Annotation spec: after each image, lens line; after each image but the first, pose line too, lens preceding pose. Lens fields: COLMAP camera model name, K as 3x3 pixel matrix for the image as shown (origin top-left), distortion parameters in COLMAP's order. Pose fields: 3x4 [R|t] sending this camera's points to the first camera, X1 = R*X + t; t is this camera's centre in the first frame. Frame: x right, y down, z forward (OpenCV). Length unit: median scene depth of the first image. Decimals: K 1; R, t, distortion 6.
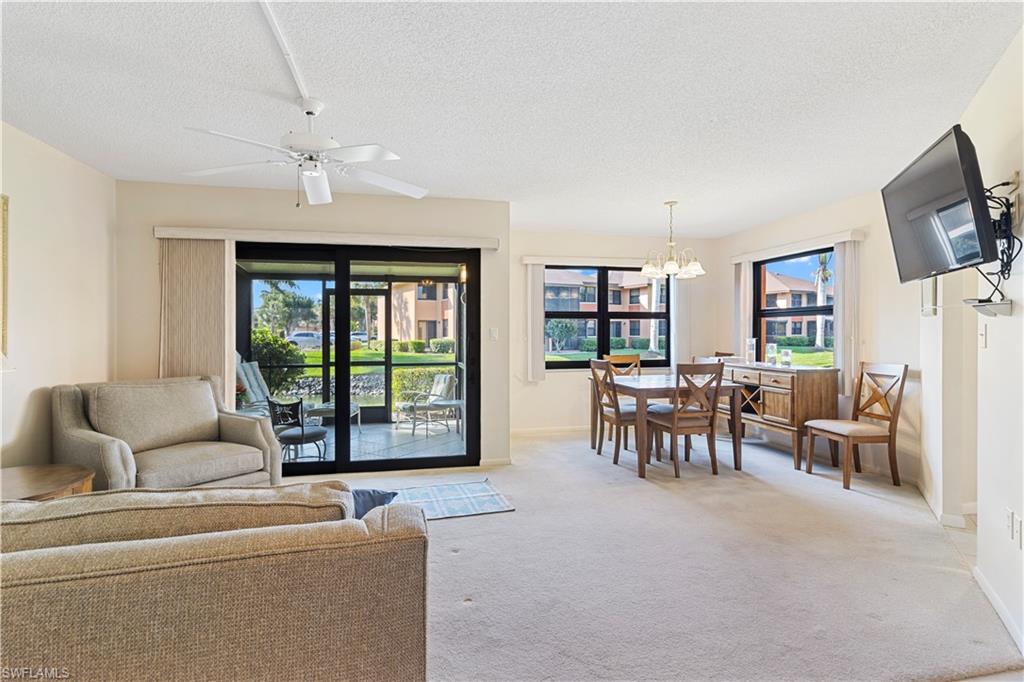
lens RADIAL K [[487.1, 0, 512.1], [0, 487.1, 335.2], [0, 0, 1]] dist [0.015889, -0.000477]
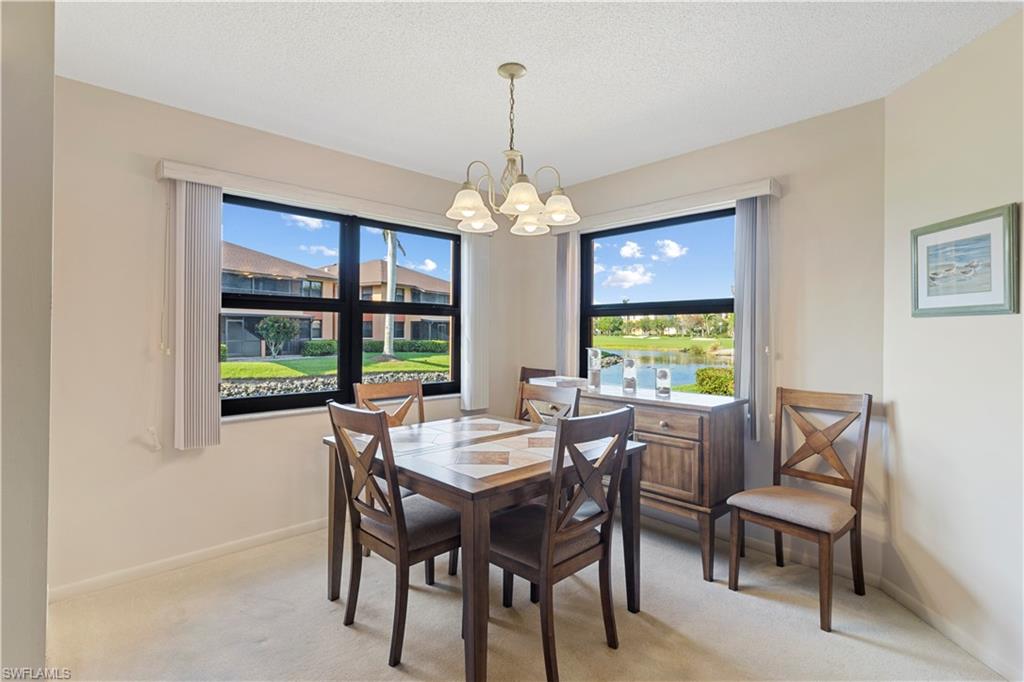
lens RADIAL K [[487.1, 0, 511.6], [0, 487.1, 333.2], [0, 0, 1]] dist [0.015889, -0.000477]
pose [[0.856251, 0.009885, 0.516465, 0.080002], [-0.006068, 0.999940, -0.009080, -0.007992], [-0.516524, 0.004641, 0.856260, 0.590608]]
